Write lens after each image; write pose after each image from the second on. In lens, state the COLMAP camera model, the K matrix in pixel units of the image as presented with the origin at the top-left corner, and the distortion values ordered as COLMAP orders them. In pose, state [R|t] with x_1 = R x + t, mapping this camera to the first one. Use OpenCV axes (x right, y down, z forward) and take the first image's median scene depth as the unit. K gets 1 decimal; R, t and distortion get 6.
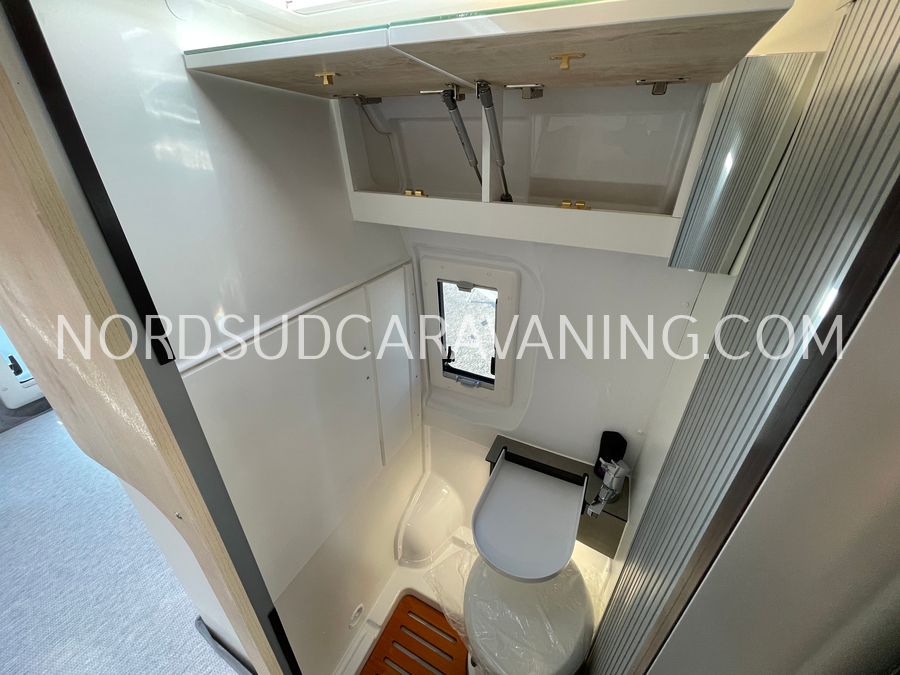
lens RADIAL K [[363.3, 0, 450.0], [0, 363.3, 337.5], [0, 0, 1]] dist [0.001150, -0.007719]
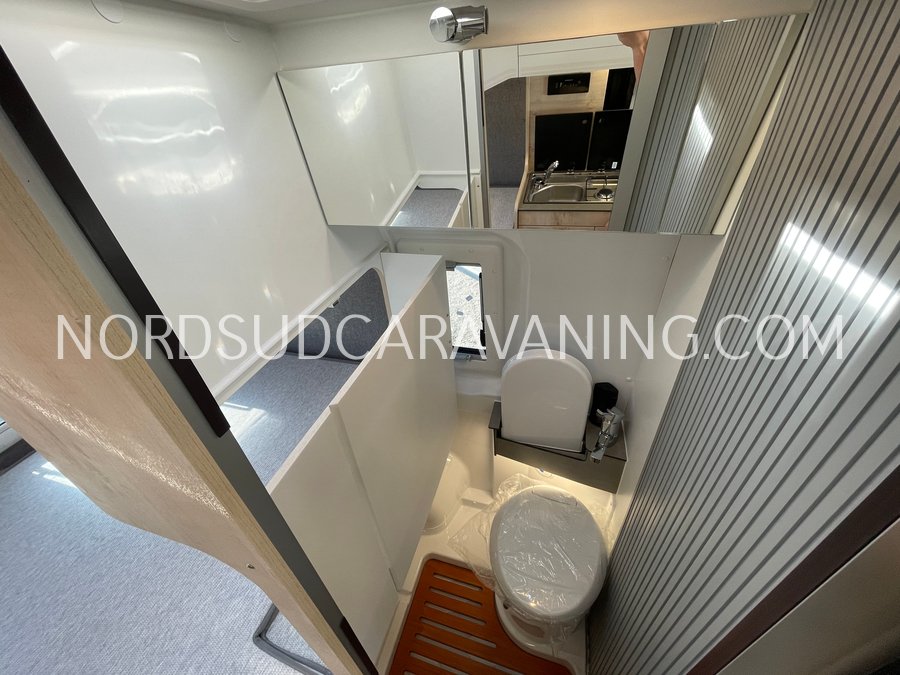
lens RADIAL K [[363.3, 0, 450.0], [0, 363.3, 337.5], [0, 0, 1]] dist [0.001150, -0.007719]
pose [[0.982728, -0.158444, 0.095614, -0.084519], [0.147039, 0.982254, 0.116434, -0.067536], [-0.112366, -0.100364, 0.988585, 0.005240]]
